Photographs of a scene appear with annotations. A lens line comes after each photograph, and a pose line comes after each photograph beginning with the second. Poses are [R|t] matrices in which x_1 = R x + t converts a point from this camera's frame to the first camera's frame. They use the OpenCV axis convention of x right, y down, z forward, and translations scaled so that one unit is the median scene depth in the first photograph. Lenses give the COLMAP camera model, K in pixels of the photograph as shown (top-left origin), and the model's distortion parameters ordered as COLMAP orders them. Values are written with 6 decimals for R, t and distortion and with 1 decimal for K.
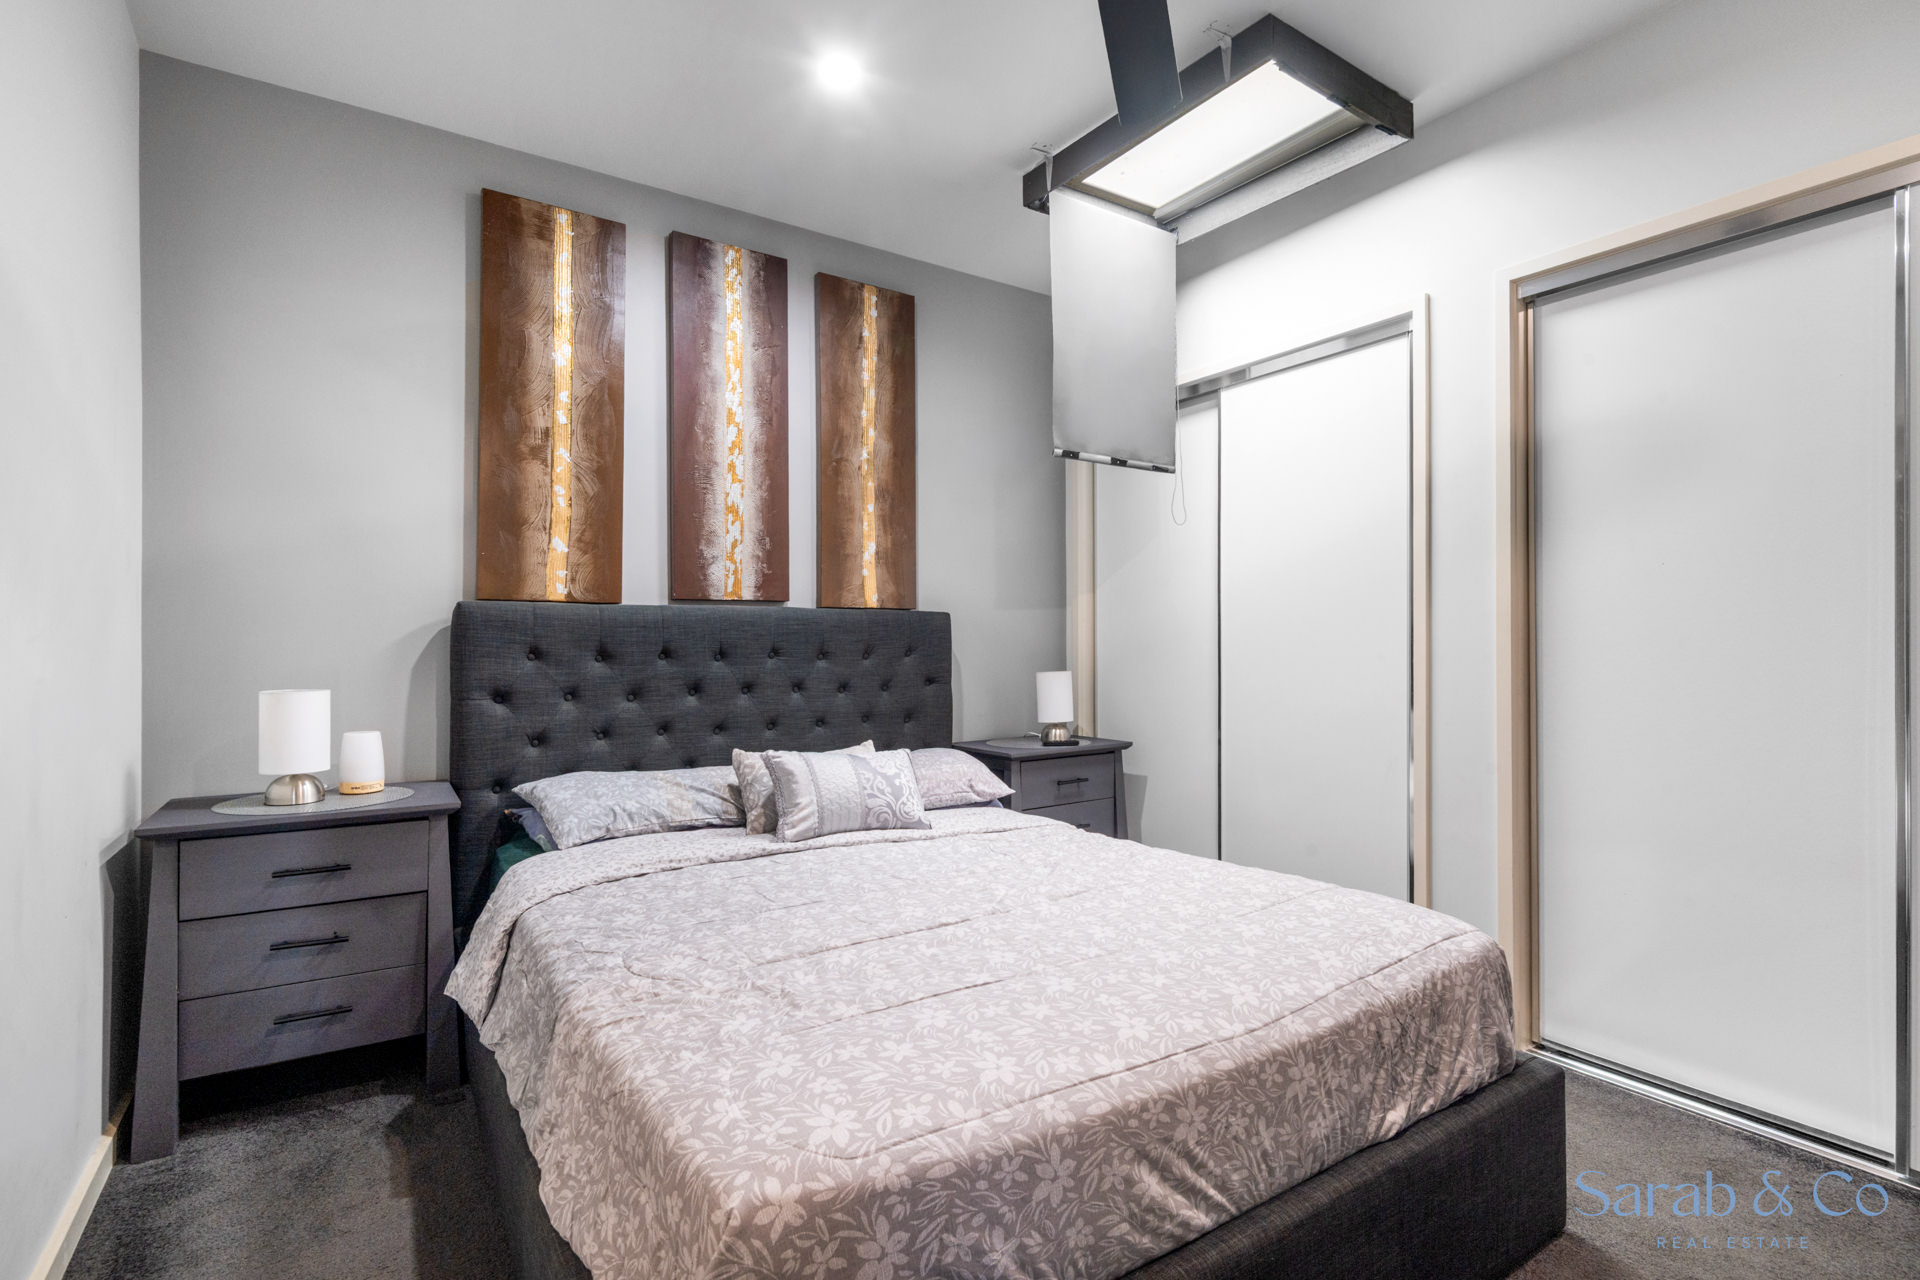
lens RADIAL K [[881.4, 0, 968.7], [0, 881.4, 632.8], [0, 0, 1]] dist [0.002808, 0.000439]
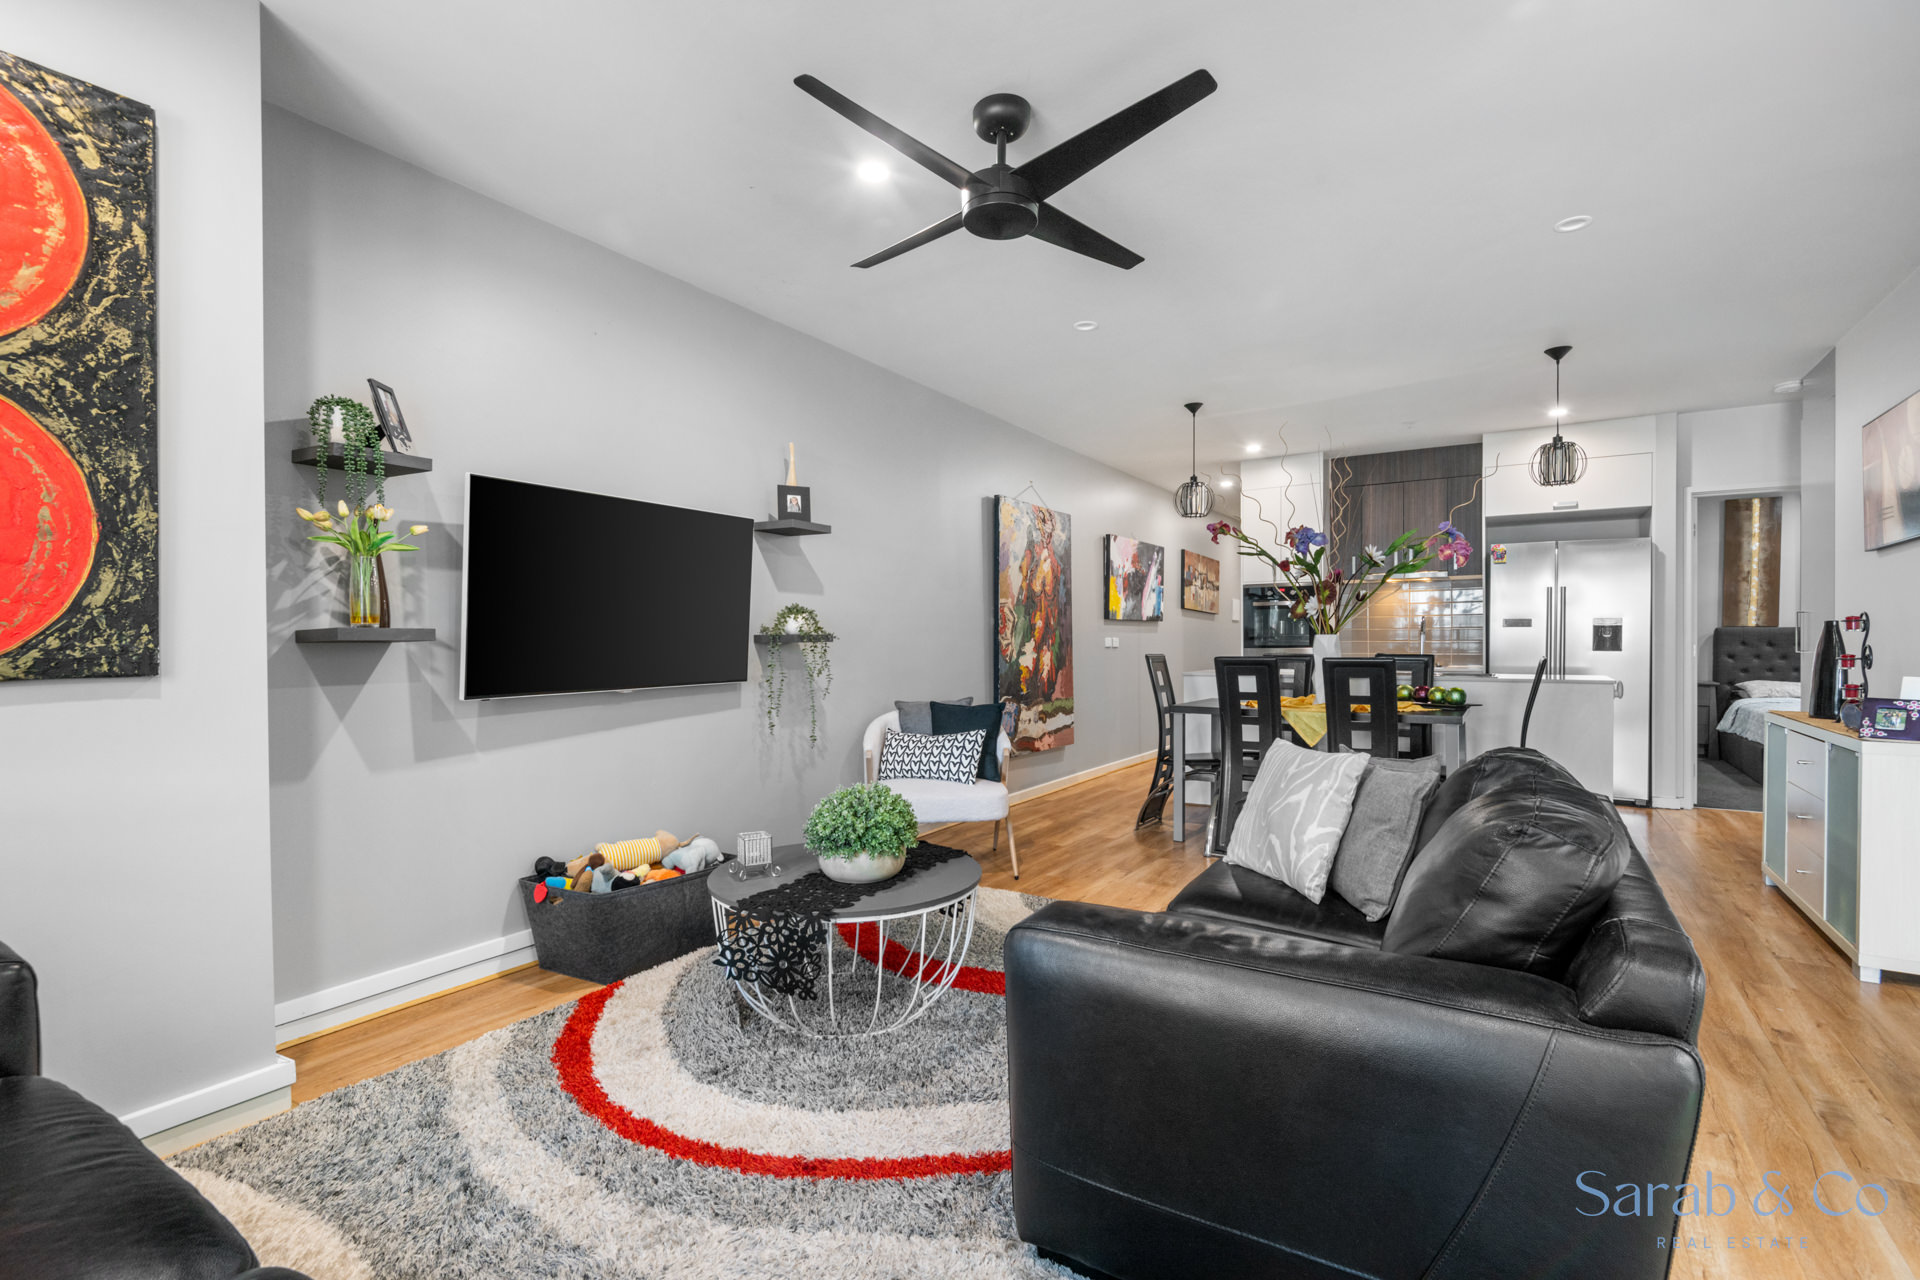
lens RADIAL K [[881.4, 0, 964.9], [0, 881.4, 643.6], [0, 0, 1]] dist [0.002808, 0.000439]
pose [[0.392406, 0.010280, -0.919735, 1.305072], [-0.003438, 0.999947, 0.009710, 0.002569], [0.919786, -0.000648, 0.392420, -2.764731]]
